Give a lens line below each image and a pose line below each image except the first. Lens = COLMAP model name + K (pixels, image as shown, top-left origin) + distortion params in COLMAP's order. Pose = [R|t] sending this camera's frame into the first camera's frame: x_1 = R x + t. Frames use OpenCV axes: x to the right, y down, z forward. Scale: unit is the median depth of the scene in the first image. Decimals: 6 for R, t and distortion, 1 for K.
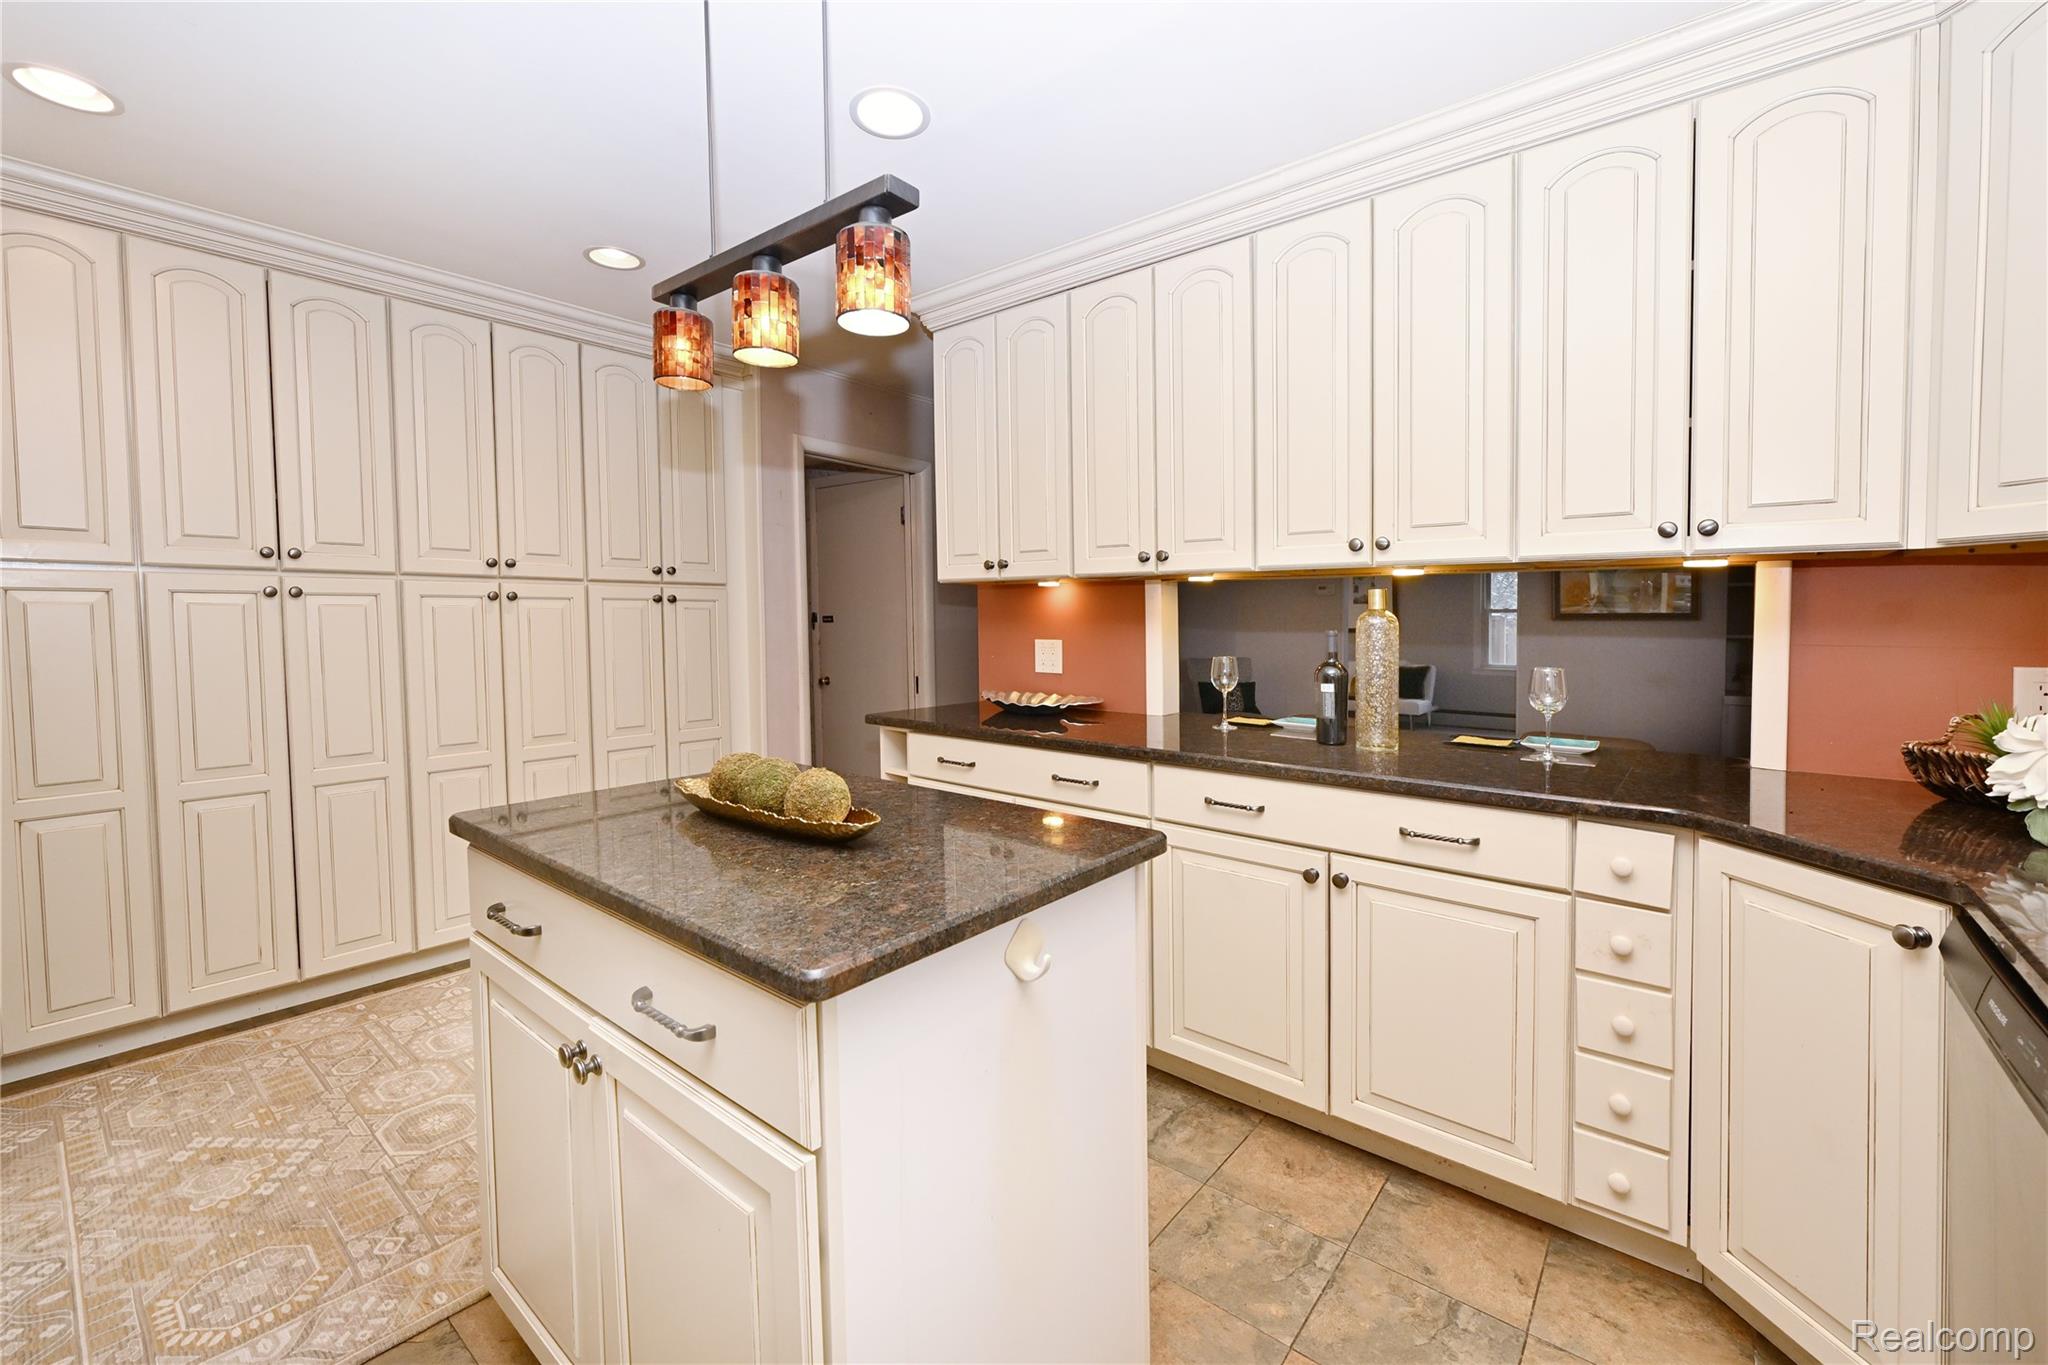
lens RADIAL K [[840.6, 0, 1019.3], [0, 840.6, 680.6], [0, 0, 1]] dist [-0.000443, -0.000169]
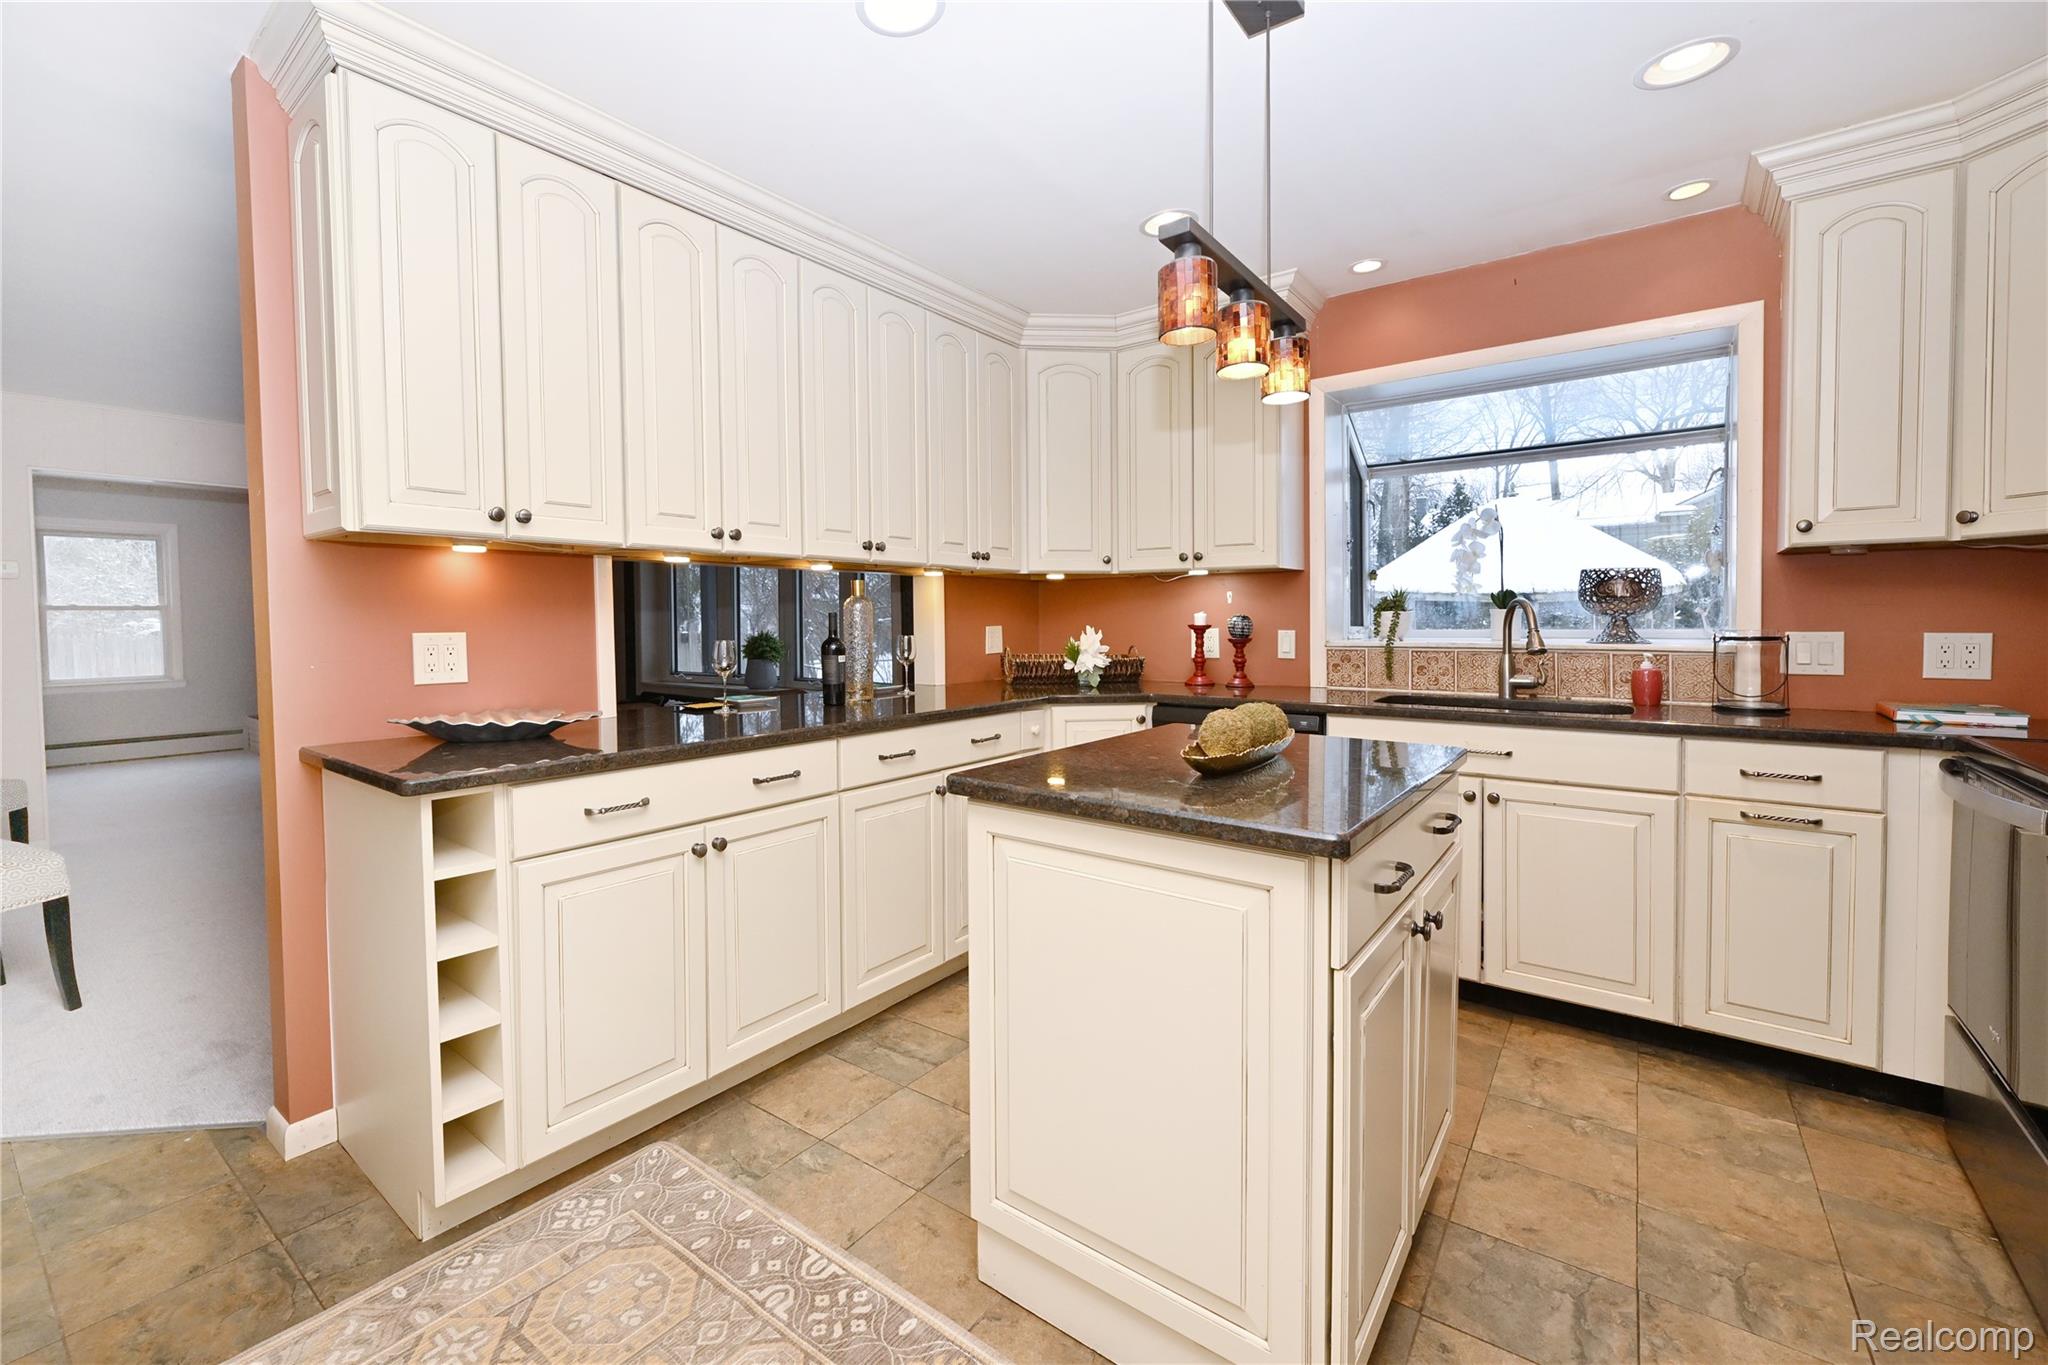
lens RADIAL K [[840.6, 0, 970.9], [0, 840.6, 655.9], [0, 0, 1]] dist [-0.000443, -0.000169]
pose [[-0.008348, -0.051123, 0.998657, -0.754470], [0.083743, 0.995148, 0.051644, -0.036394], [-0.996452, 0.084062, -0.004026, 0.716850]]
